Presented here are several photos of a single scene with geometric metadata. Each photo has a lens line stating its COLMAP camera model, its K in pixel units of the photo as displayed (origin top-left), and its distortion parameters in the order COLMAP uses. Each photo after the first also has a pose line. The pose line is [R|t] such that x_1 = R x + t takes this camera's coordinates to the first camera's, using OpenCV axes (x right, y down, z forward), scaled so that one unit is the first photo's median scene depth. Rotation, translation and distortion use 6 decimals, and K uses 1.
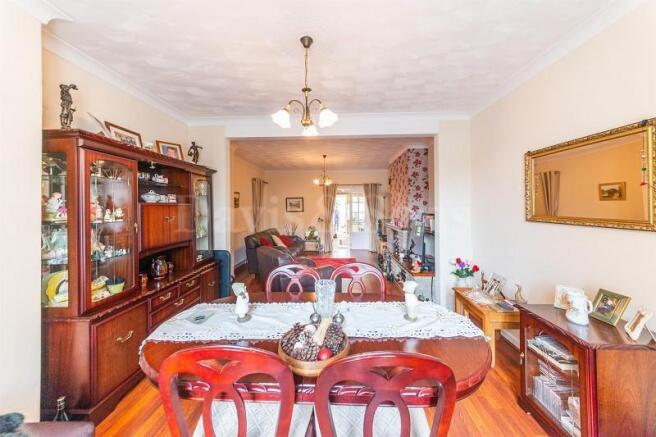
lens RADIAL K [[229.8, 0, 326.1], [0, 229.8, 213.7], [0, 0, 1]] dist [0.000225, 0.000068]
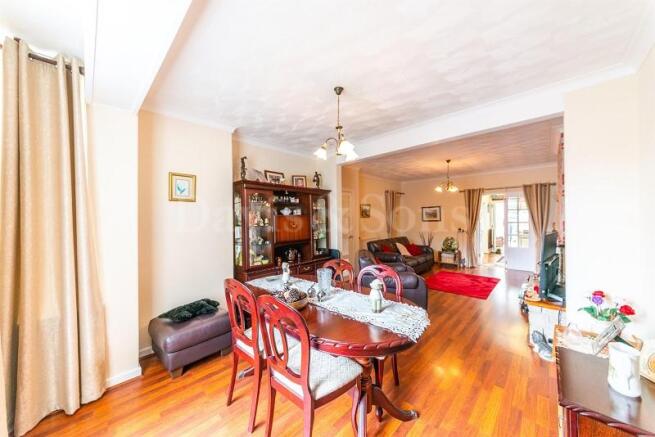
lens RADIAL K [[224.7, 0, 329.8], [0, 224.7, 231.5], [0, 0, 1]] dist [0.014877, -0.000050]
pose [[0.759481, 0.034484, -0.649615, 0.453796], [-0.010765, 0.999123, 0.040452, 0.001776], [0.650440, -0.023730, 0.759186, -0.016365]]
